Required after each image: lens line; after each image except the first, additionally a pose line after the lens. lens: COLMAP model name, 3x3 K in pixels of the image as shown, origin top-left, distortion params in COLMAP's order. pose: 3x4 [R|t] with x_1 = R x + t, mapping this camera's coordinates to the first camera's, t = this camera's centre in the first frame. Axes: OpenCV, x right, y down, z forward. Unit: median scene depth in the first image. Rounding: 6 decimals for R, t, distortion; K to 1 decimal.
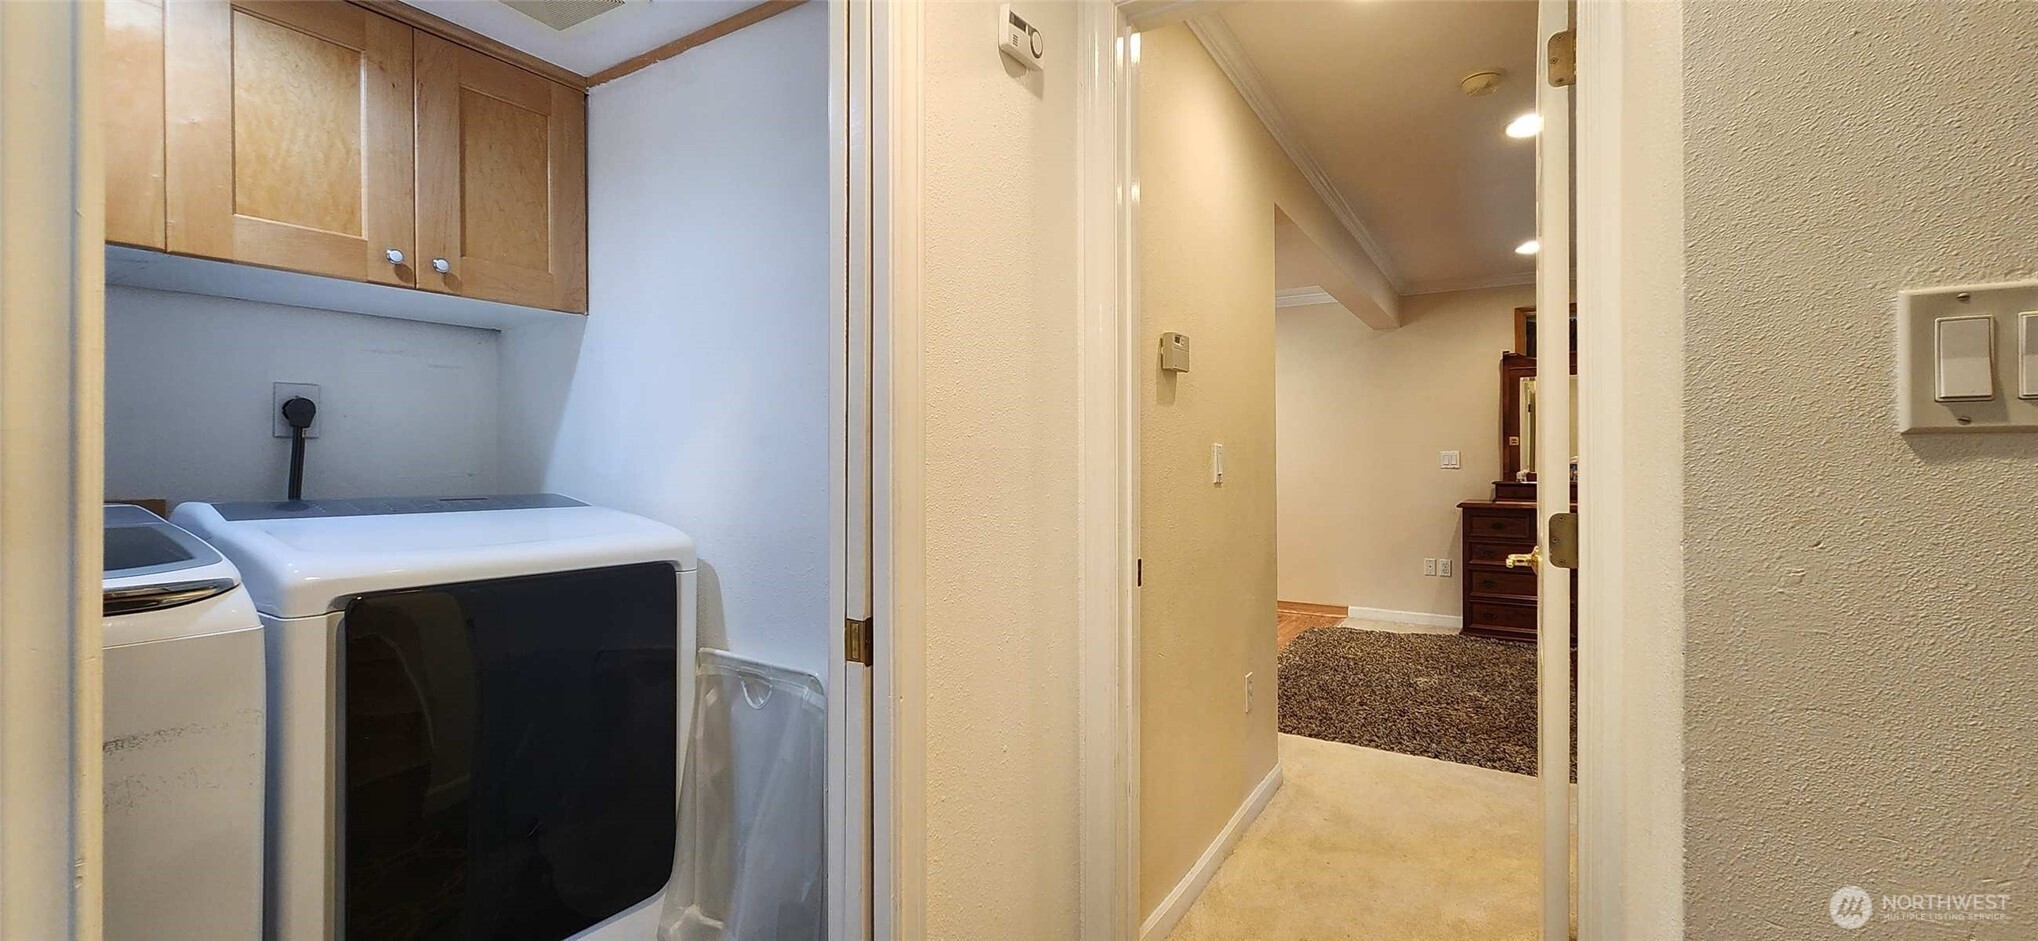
lens RADIAL K [[824.2, 0, 1015.7], [0, 824.2, 465.1], [0, 0, 1]] dist [-0.000131, -0.000114]
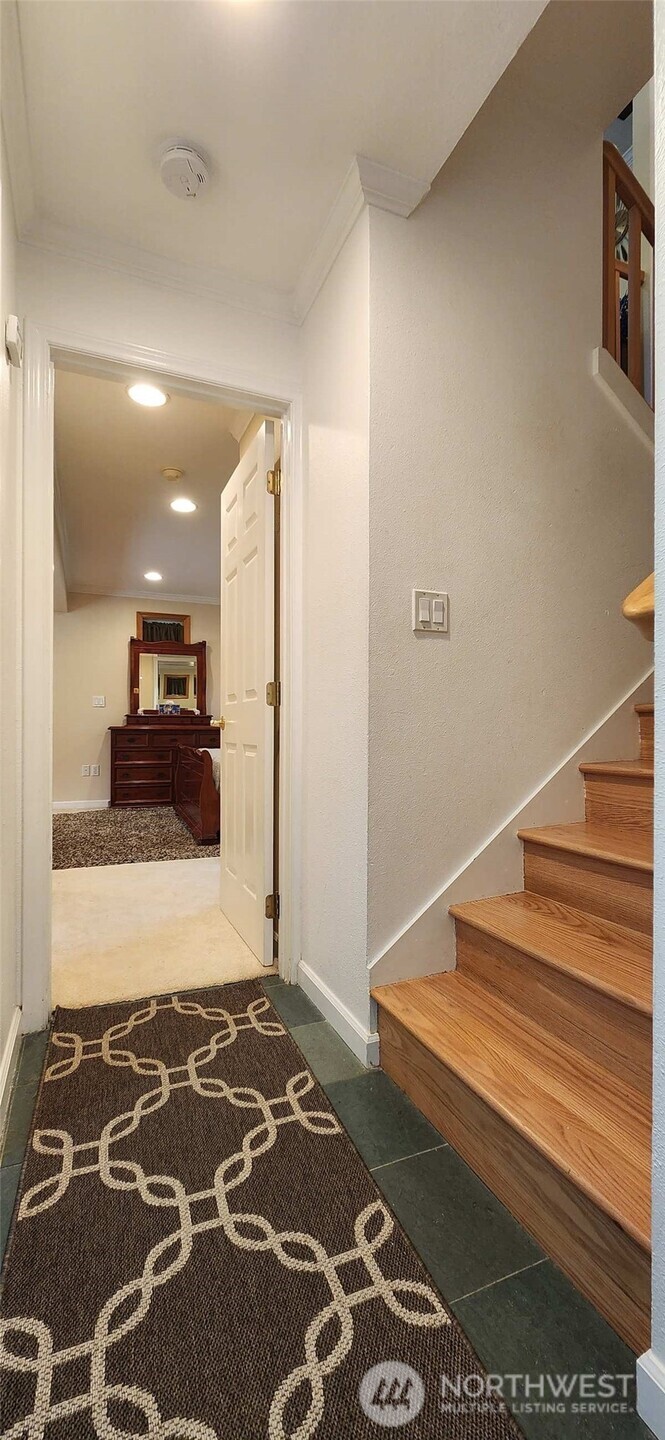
lens RADIAL K [[582.3, 0, 337.1], [0, 582.3, 725.2], [0, 0, 1]] dist [-0.000131, -0.000114]
pose [[0.583102, 0.003692, 0.812390, -0.124816], [-0.006309, 0.999980, -0.000016, 0.040853], [-0.812374, -0.005116, 0.583114, -0.020190]]
